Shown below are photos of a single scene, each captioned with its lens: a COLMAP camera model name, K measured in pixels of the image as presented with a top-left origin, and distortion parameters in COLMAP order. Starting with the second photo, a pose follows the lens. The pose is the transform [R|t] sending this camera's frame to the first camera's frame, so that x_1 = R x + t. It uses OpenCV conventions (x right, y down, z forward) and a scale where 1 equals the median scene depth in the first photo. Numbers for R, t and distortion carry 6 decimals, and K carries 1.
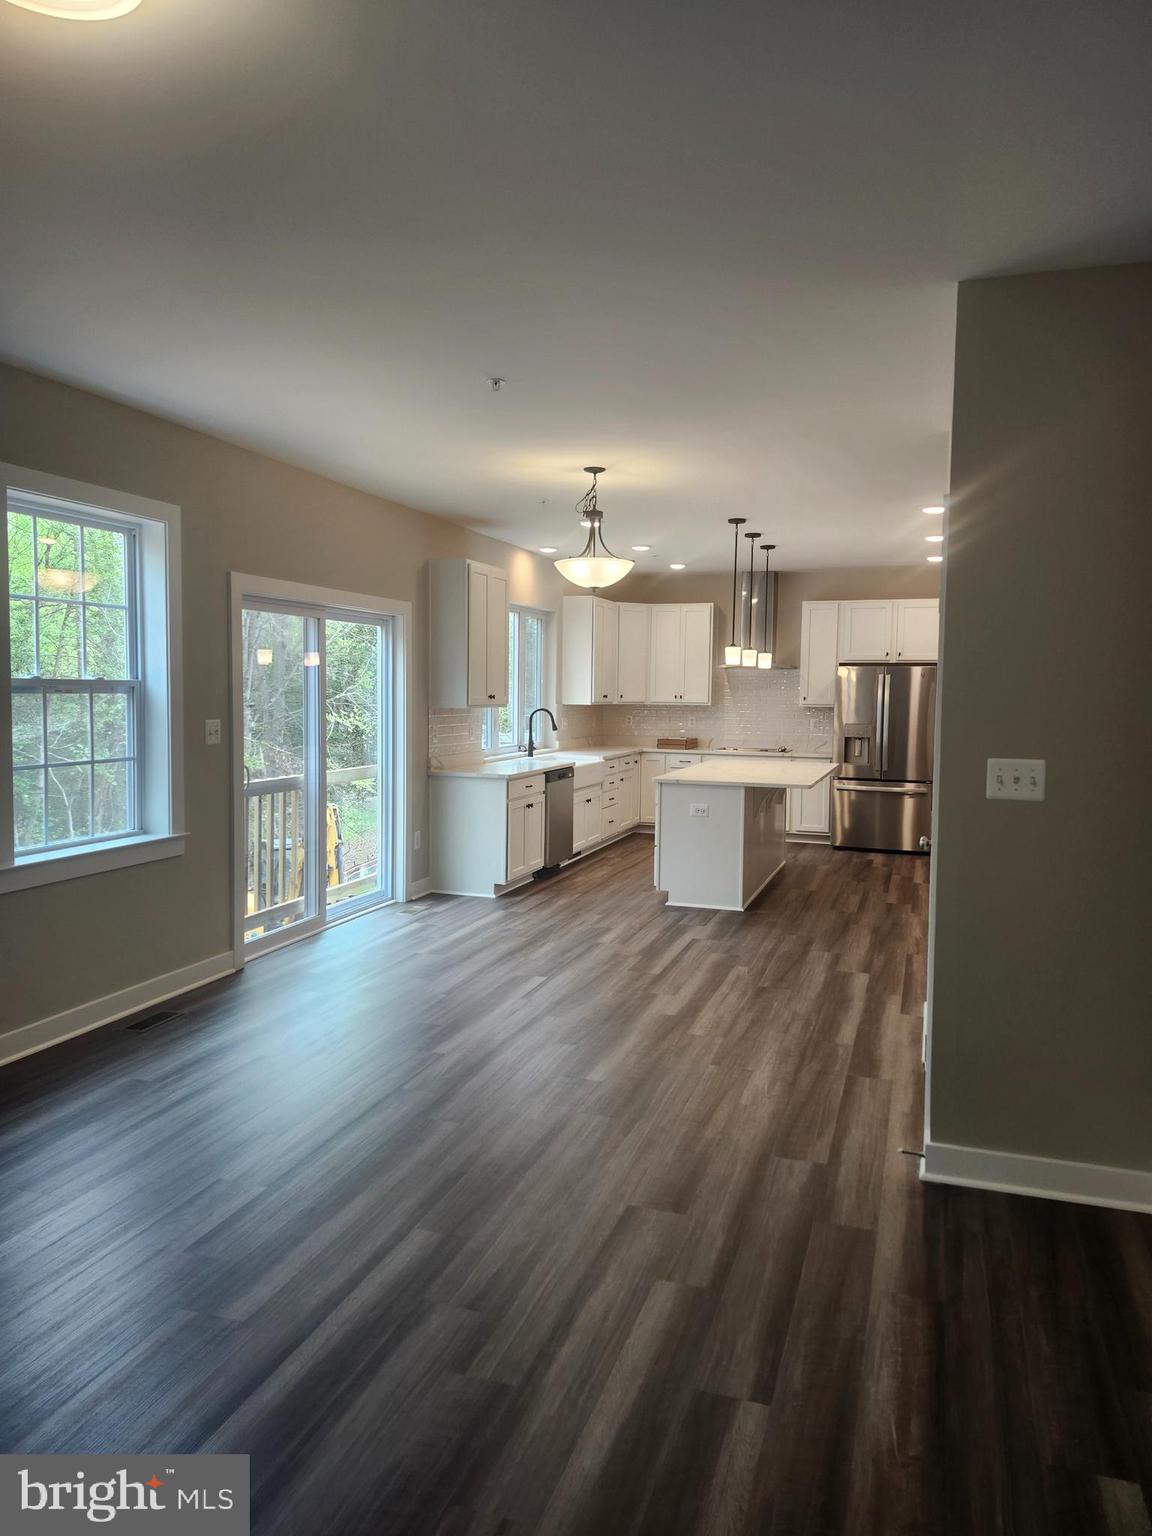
lens RADIAL K [[1041.7, 0, 576.0], [0, 1041.7, 768.0], [0, 0, 1]] dist [0.069414, -0.000519]
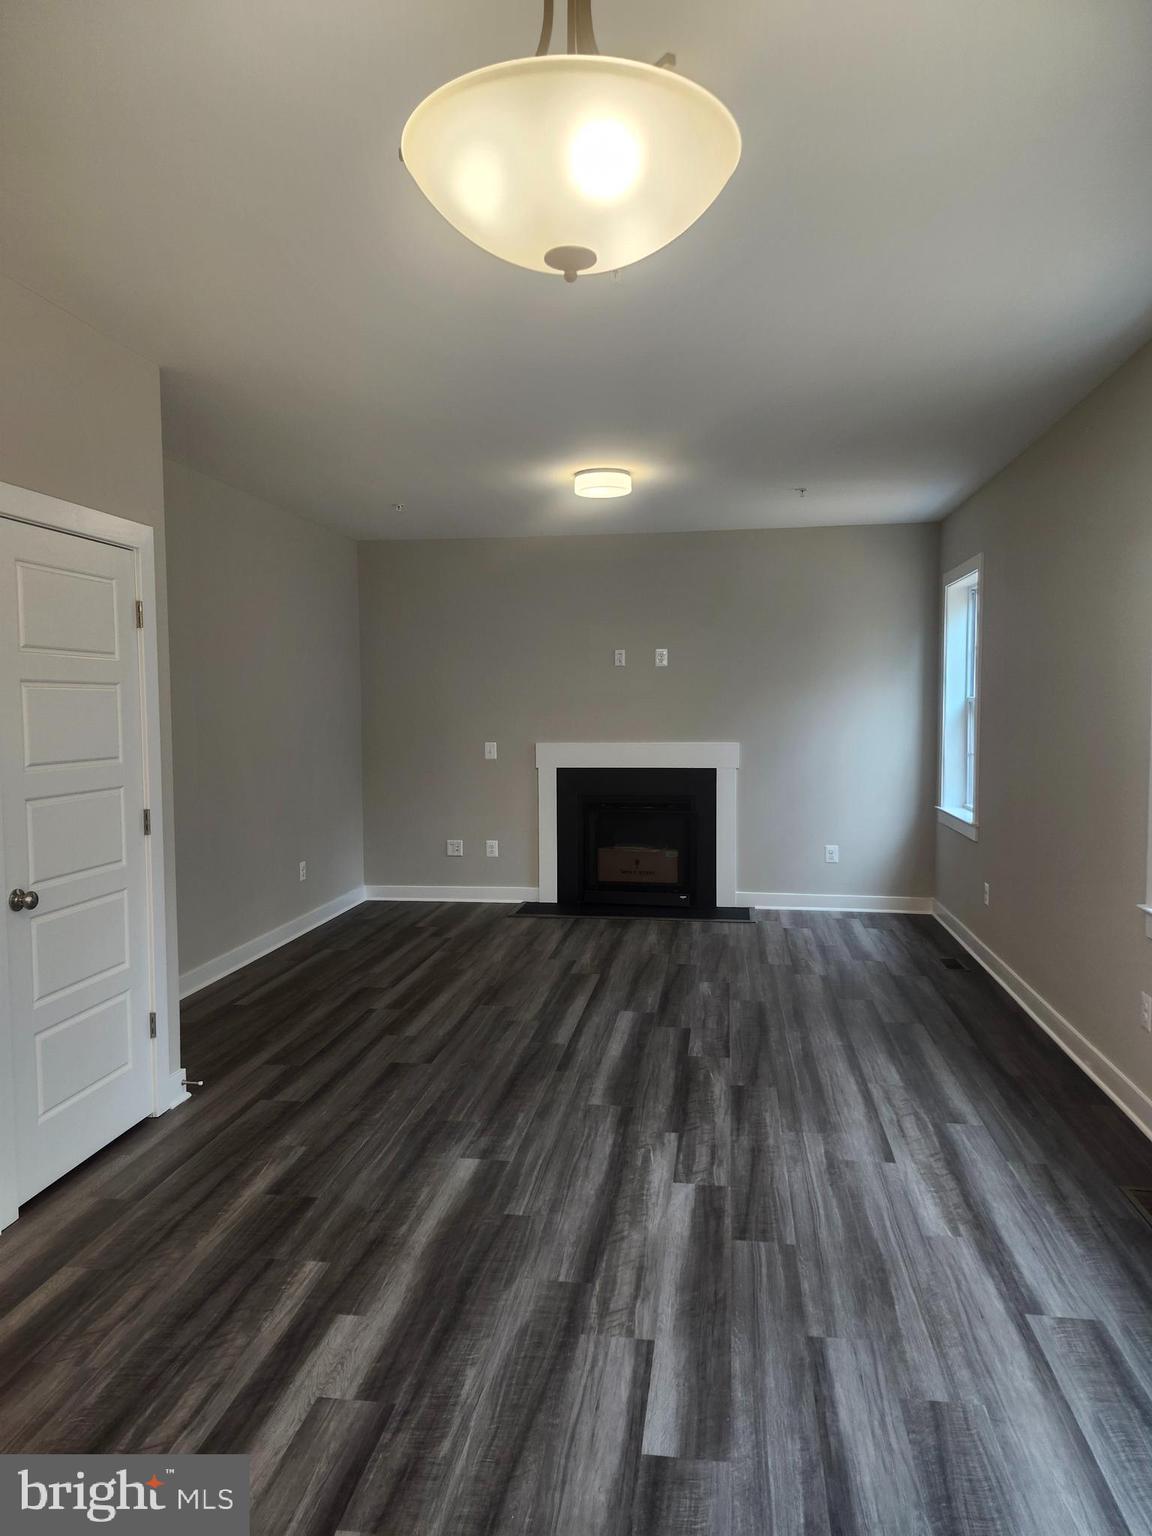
lens RADIAL K [[1062.8, 0, 570.7], [0, 1062.8, 764.9], [0, 0, 1]] dist [0.095761, -0.120417]
pose [[-0.984090, 0.002933, -0.177646, 0.062975], [-0.020018, 0.991666, 0.127268, -0.091143], [0.176539, 0.128799, -0.975830, 1.267231]]
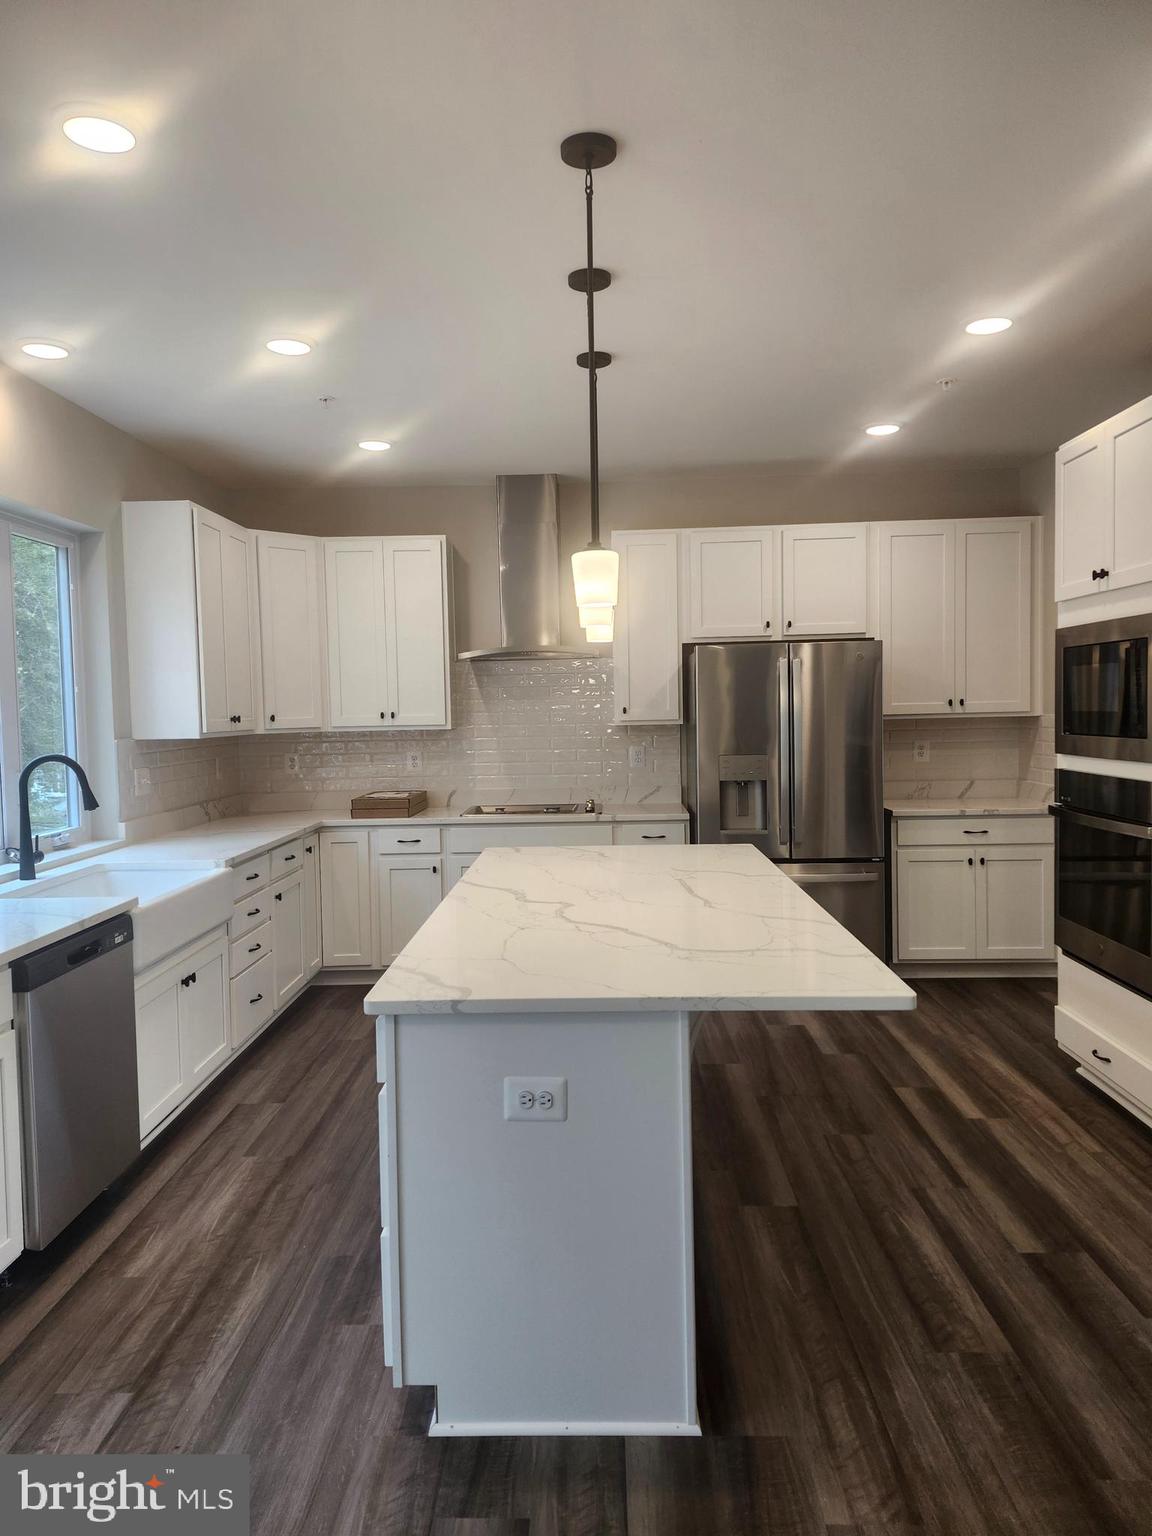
lens RADIAL K [[1062.8, 0, 570.7], [0, 1062.8, 764.9], [0, 0, 1]] dist [0.095761, -0.120417]
pose [[0.955922, -0.049254, 0.289460, 0.058011], [0.055865, 0.998331, -0.014617, -0.058054], [-0.288257, 0.030143, 0.957079, 0.883051]]
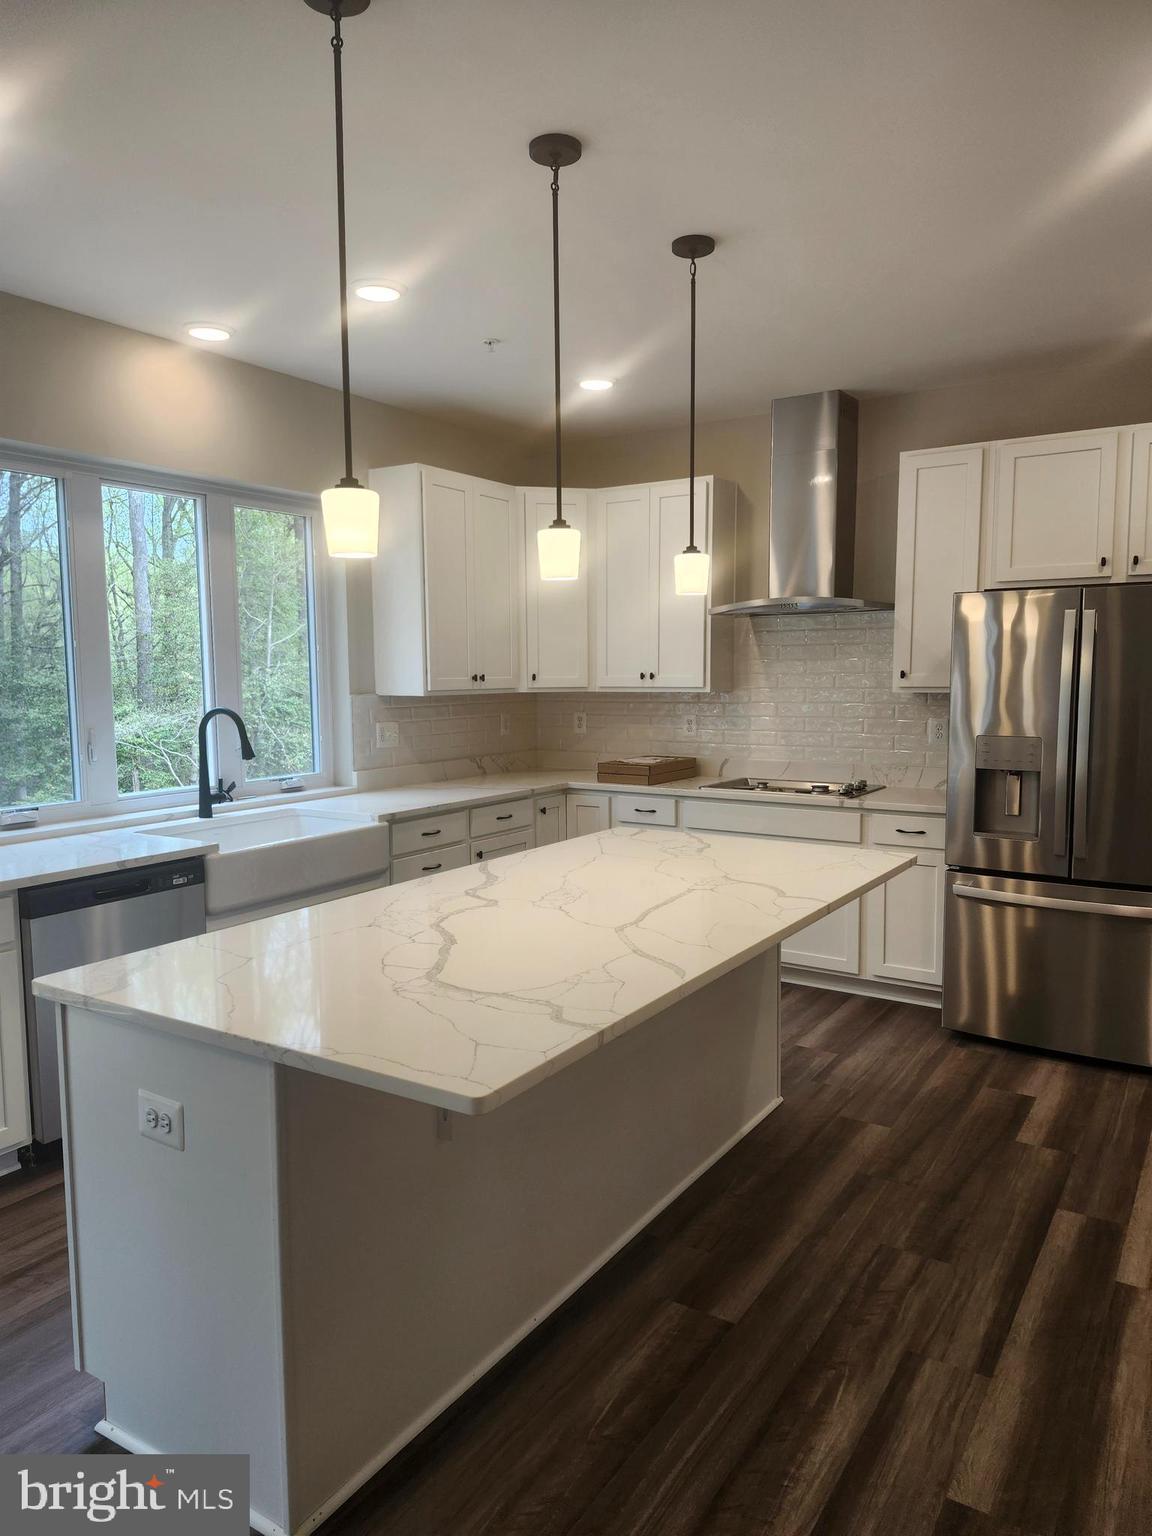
lens RADIAL K [[1077.2, 0, 576.0], [0, 1077.2, 768.0], [0, 0, 1]] dist [0.106974, -0.071022]
pose [[0.971922, 0.002710, -0.235286, 0.350200], [0.000711, 0.999895, 0.014453, -0.061159], [0.235301, -0.014214, 0.971819, 0.944887]]
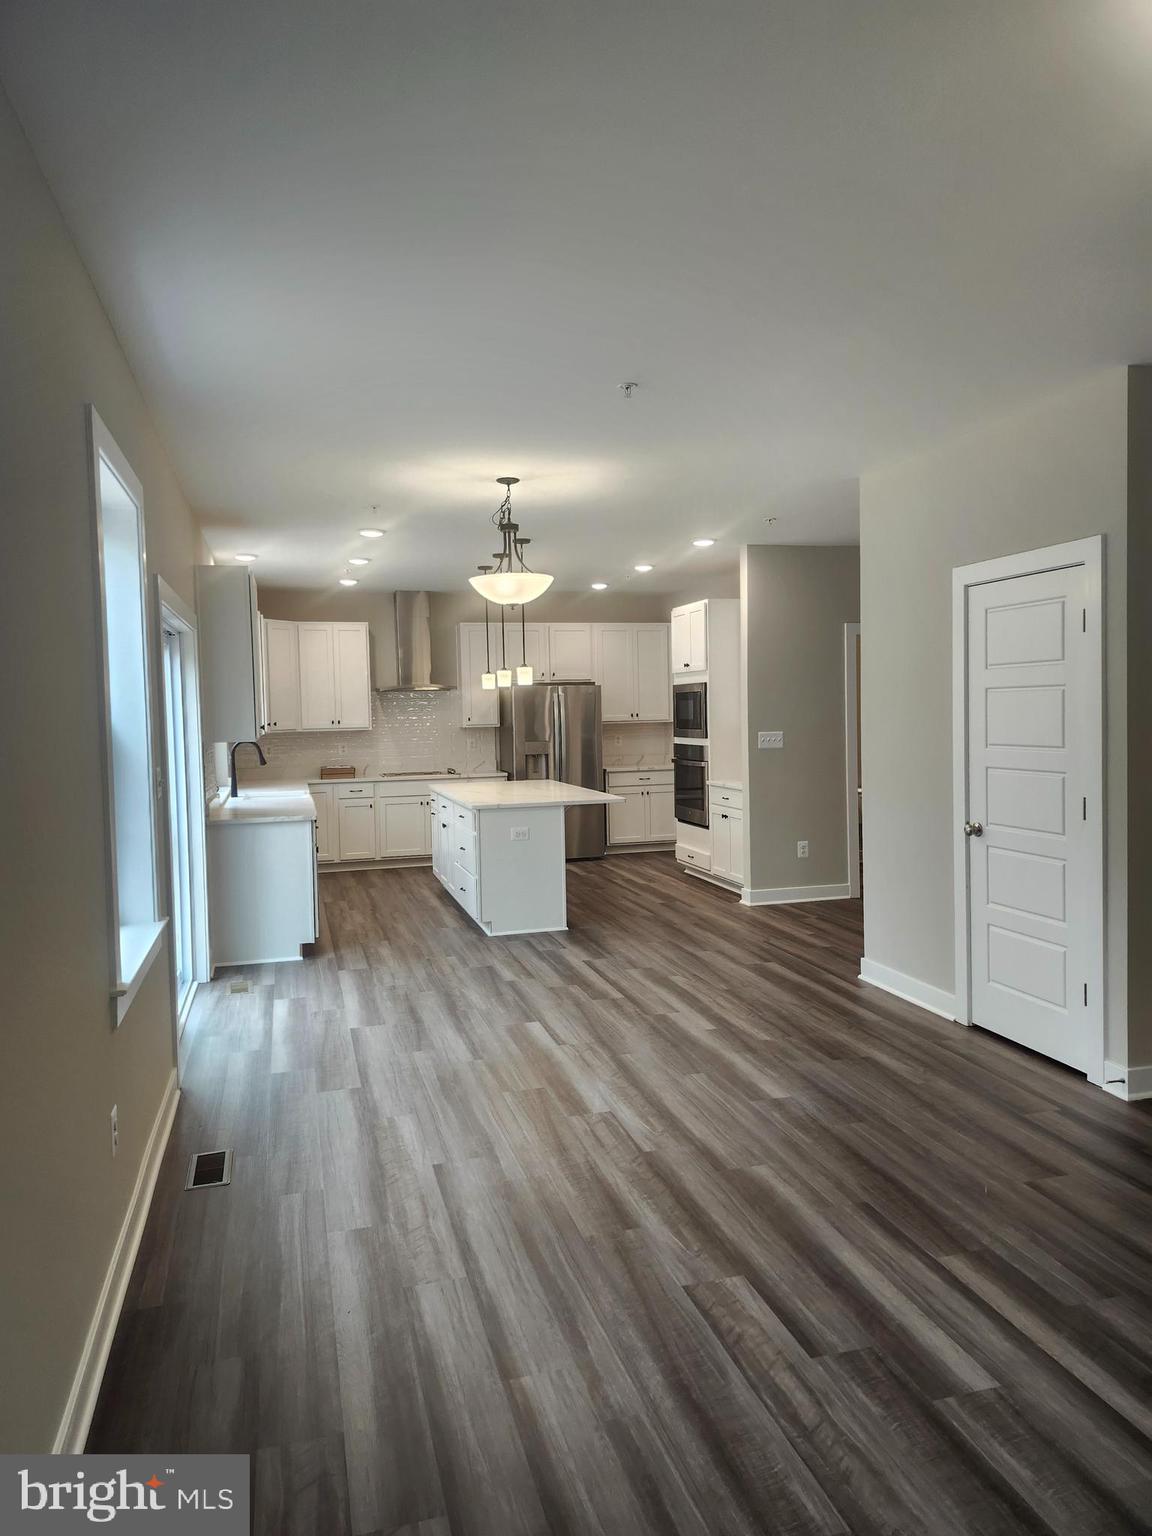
lens RADIAL K [[1077.2, 0, 576.0], [0, 1077.2, 768.0], [0, 0, 1]] dist [0.106974, -0.071022]
pose [[0.831384, -0.062134, 0.552213, -0.487151], [0.075508, 0.997144, -0.001485, -0.019389], [-0.550544, 0.042931, 0.833702, 0.158449]]
